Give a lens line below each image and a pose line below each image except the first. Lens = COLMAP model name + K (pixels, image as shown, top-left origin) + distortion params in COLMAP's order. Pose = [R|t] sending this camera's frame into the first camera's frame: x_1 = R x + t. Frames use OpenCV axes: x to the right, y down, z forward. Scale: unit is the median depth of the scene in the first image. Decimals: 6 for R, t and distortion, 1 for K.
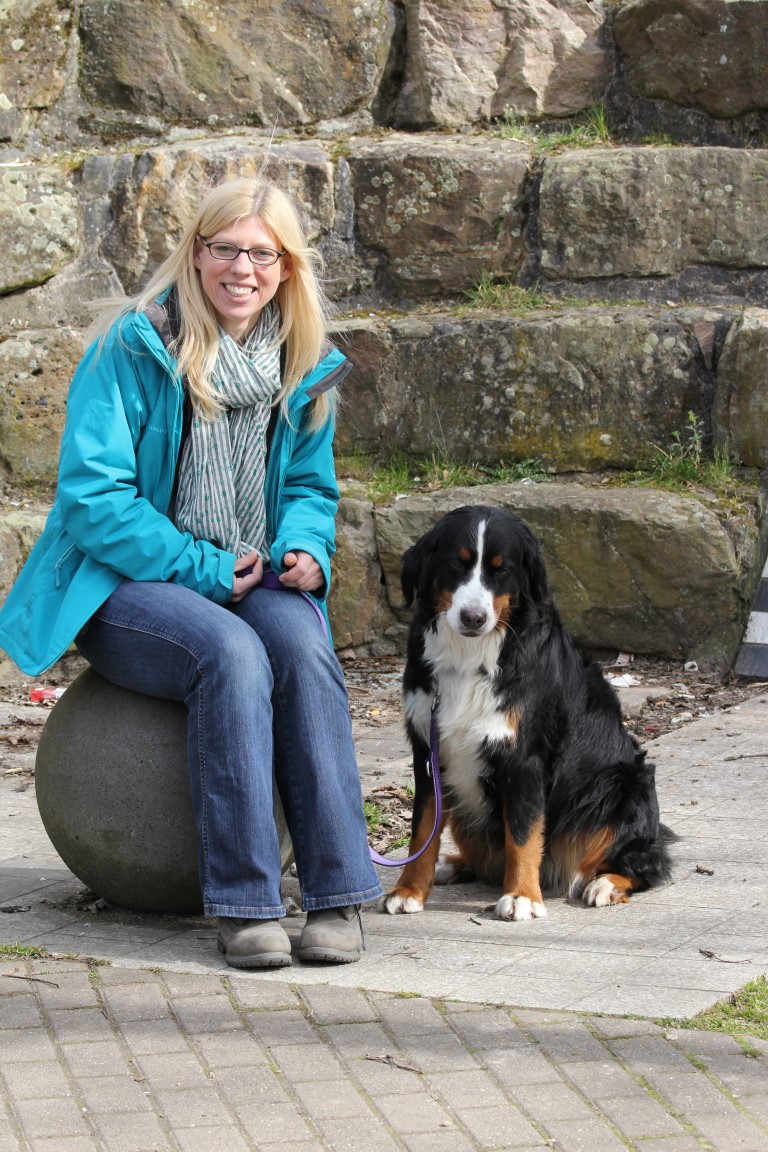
lens RADIAL K [[3890.9, 0, 384.6], [0, 3890.9, 609.9], [0, 0, 1]] dist [-0.280262, -0.513316]
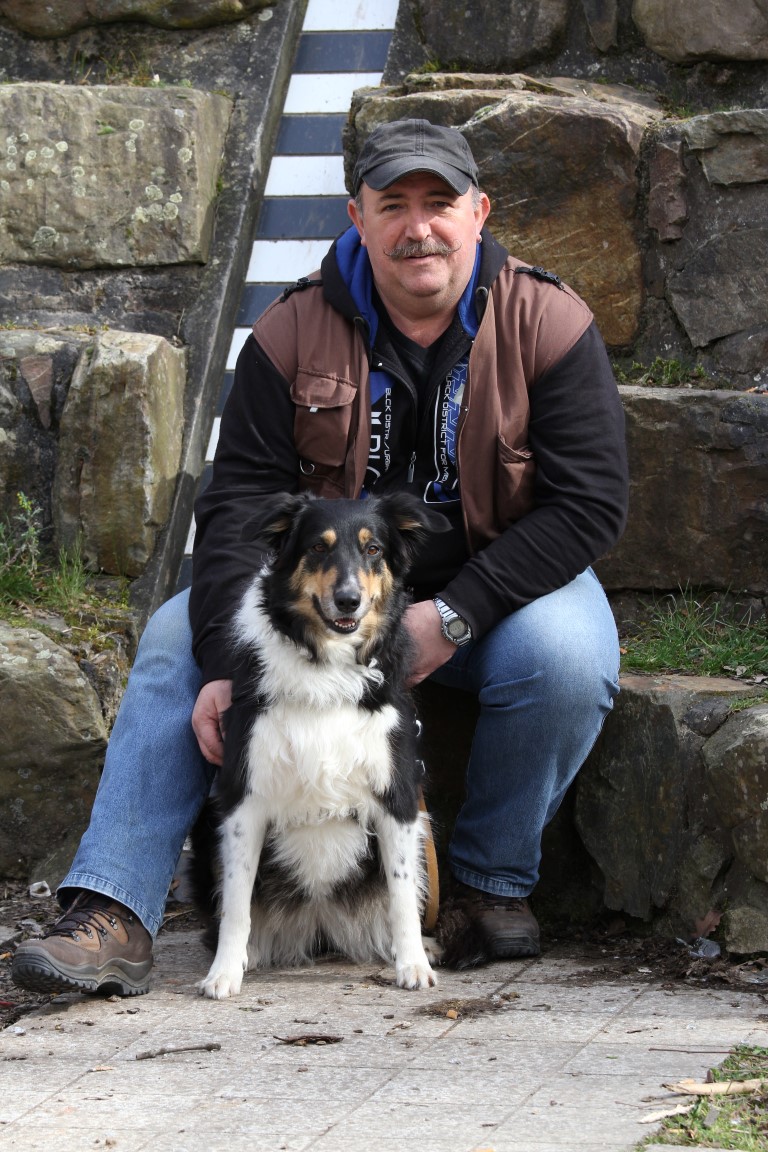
lens RADIAL K [[5191.8, 0, 384.0], [0, 5191.8, 576.0], [0, 0, 1]] dist [-0.008226, 2.314625]
pose [[0.982404, -0.027106, 0.184792, -0.018879], [0.031135, 0.999336, -0.018938, -0.015839], [-0.184156, 0.024358, 0.982595, 0.112986]]
